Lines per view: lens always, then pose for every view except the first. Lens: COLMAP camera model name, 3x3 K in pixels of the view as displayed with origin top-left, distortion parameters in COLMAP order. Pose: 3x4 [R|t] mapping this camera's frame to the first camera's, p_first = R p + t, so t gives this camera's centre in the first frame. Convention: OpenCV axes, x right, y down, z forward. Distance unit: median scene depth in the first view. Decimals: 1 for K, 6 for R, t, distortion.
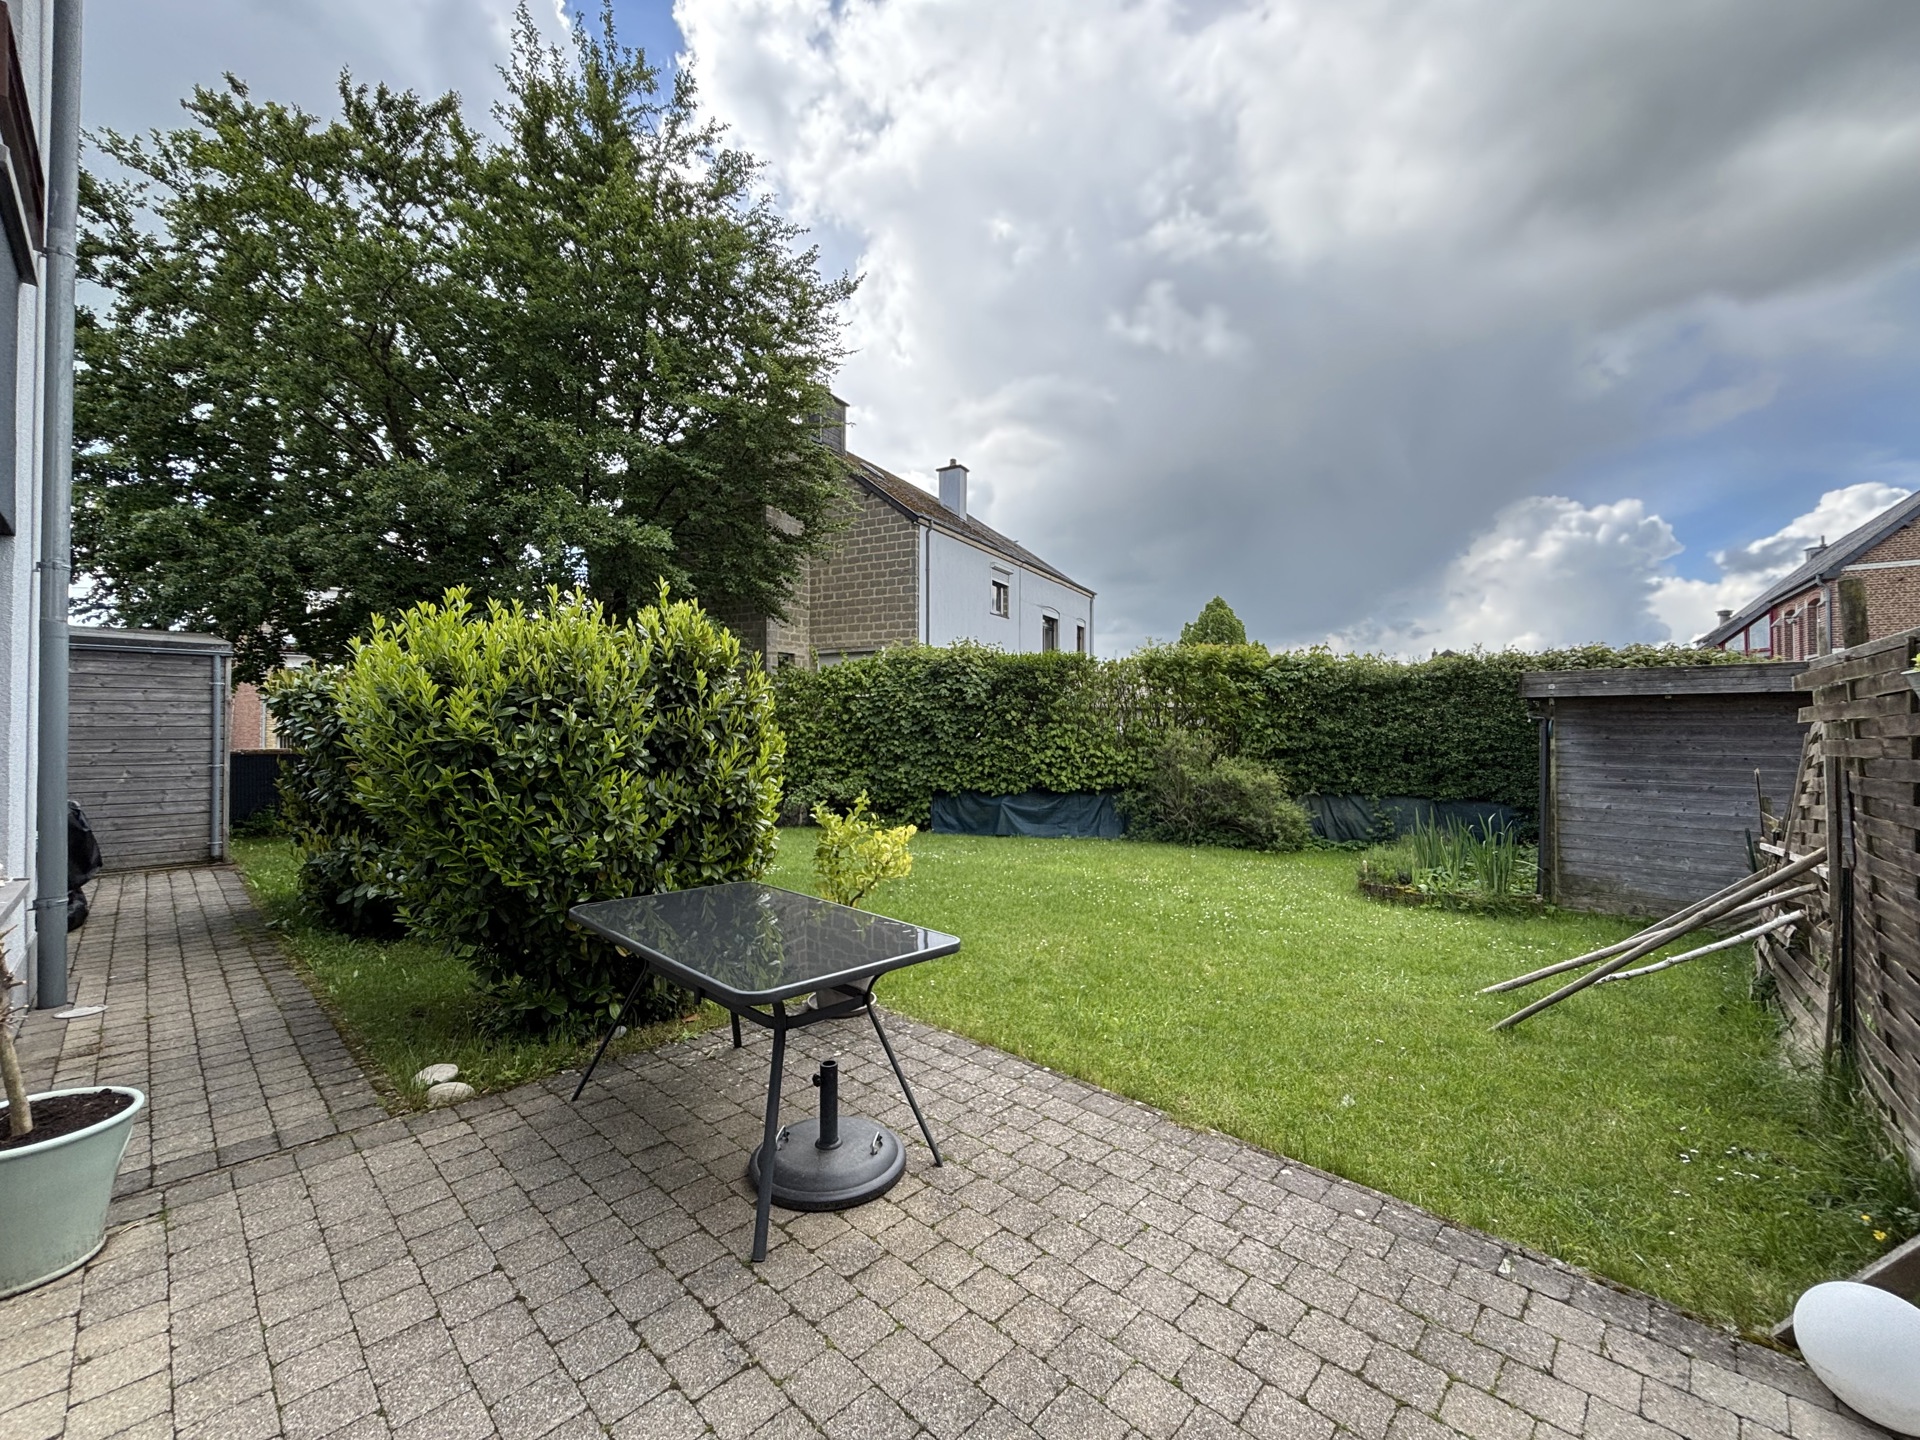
lens RADIAL K [[773.1, 0, 935.0], [0, 773.1, 728.9], [0, 0, 1]] dist [-0.014986, -0.000389]
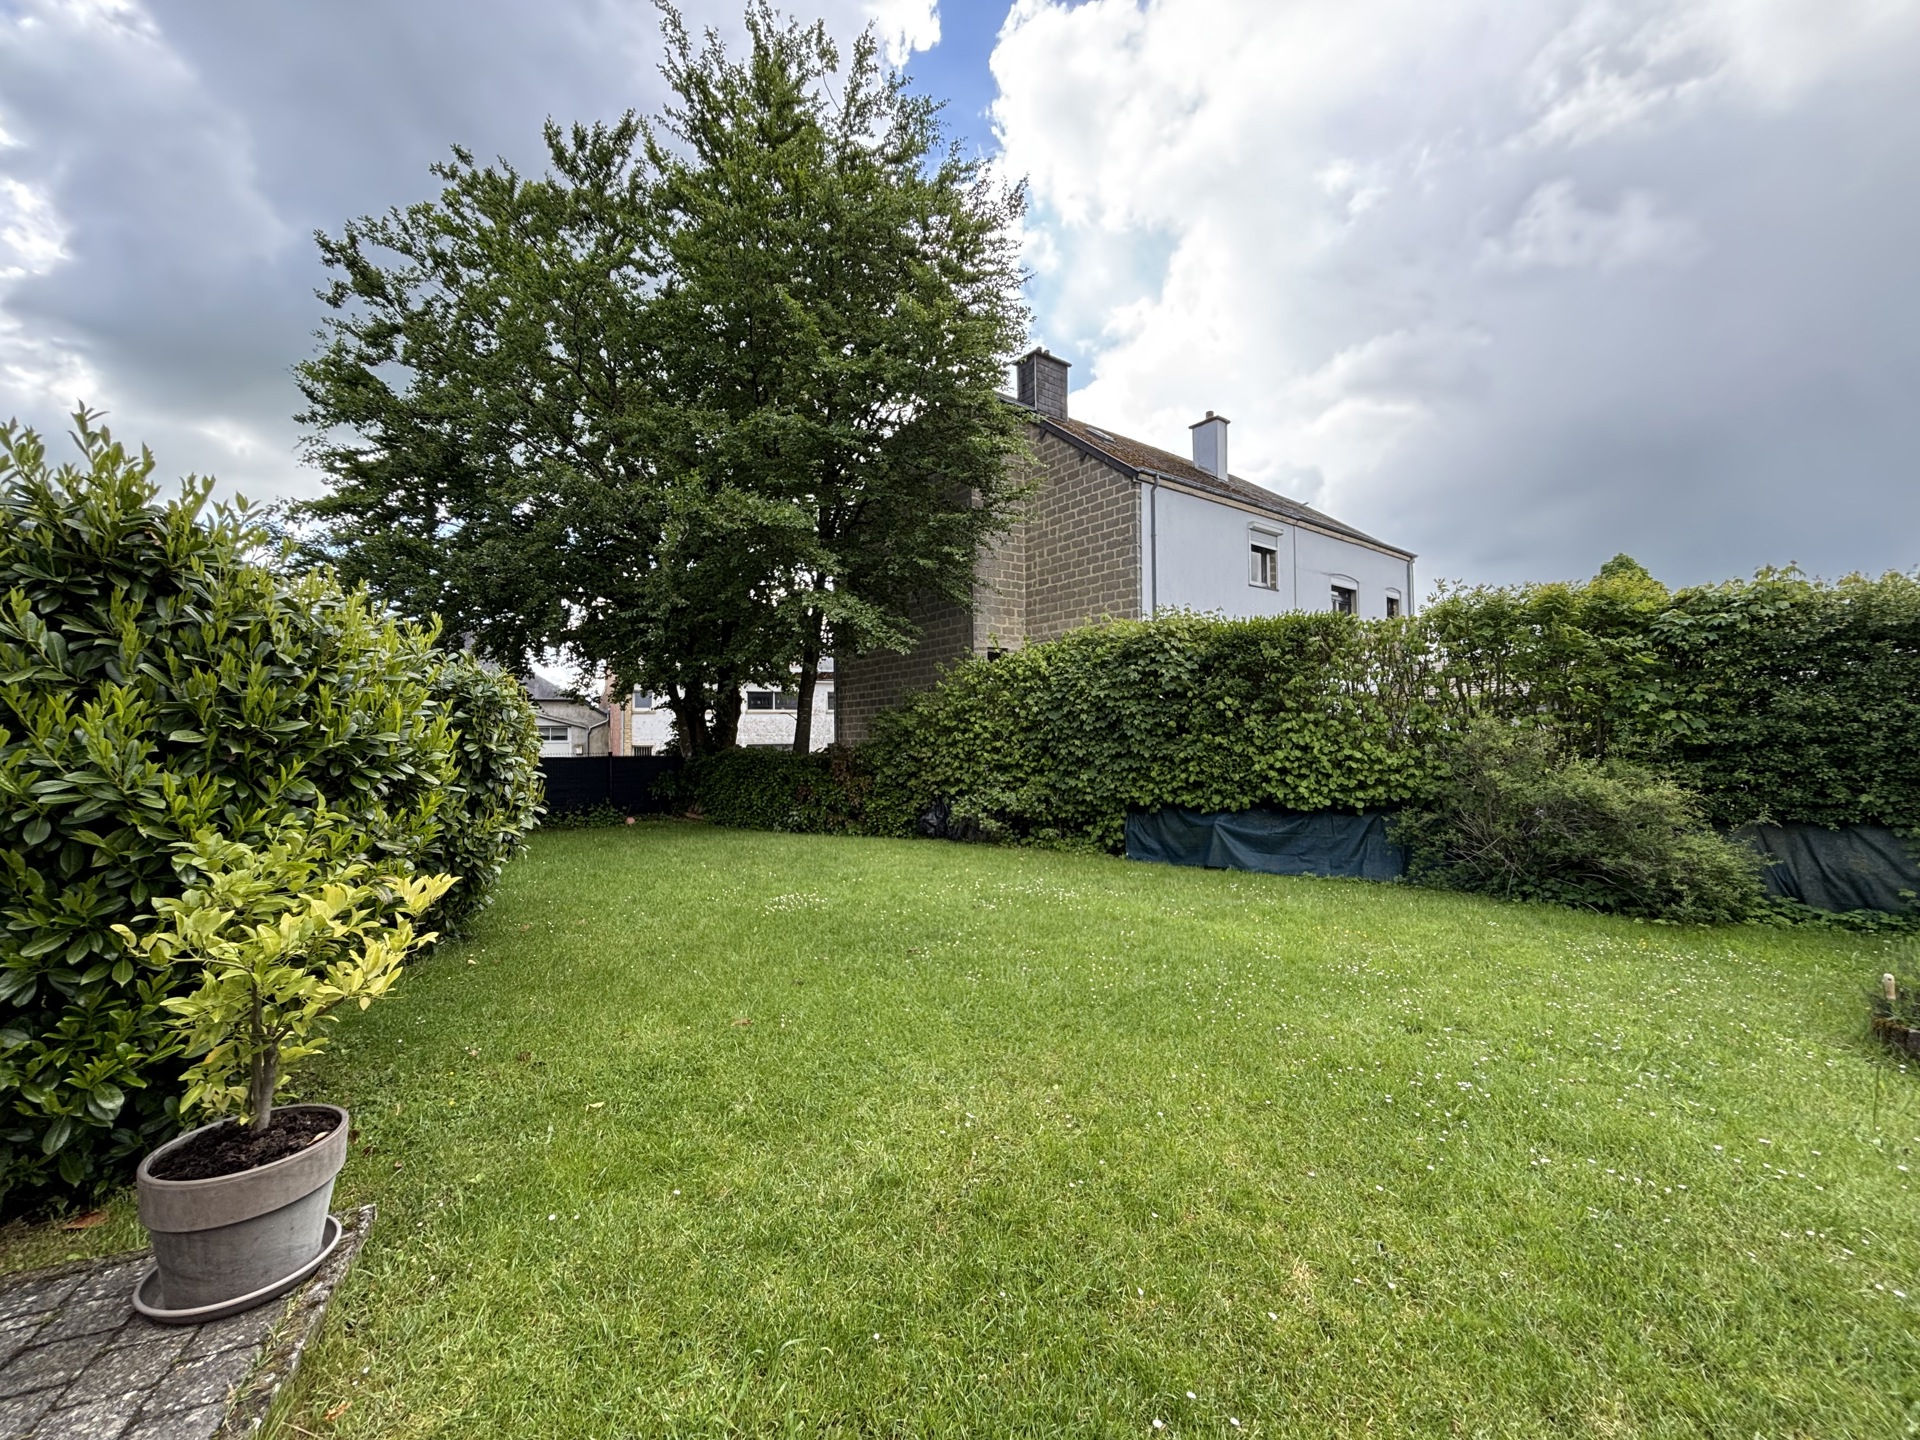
lens RADIAL K [[769.4, 0, 957.3], [0, 769.4, 720.6], [0, 0, 1]] dist [-0.000147, -0.002152]
pose [[0.920966, -0.020334, -0.389112, 0.146629], [0.007861, 0.999404, -0.033620, 0.020942], [0.389564, 0.027904, 0.920577, 0.221792]]
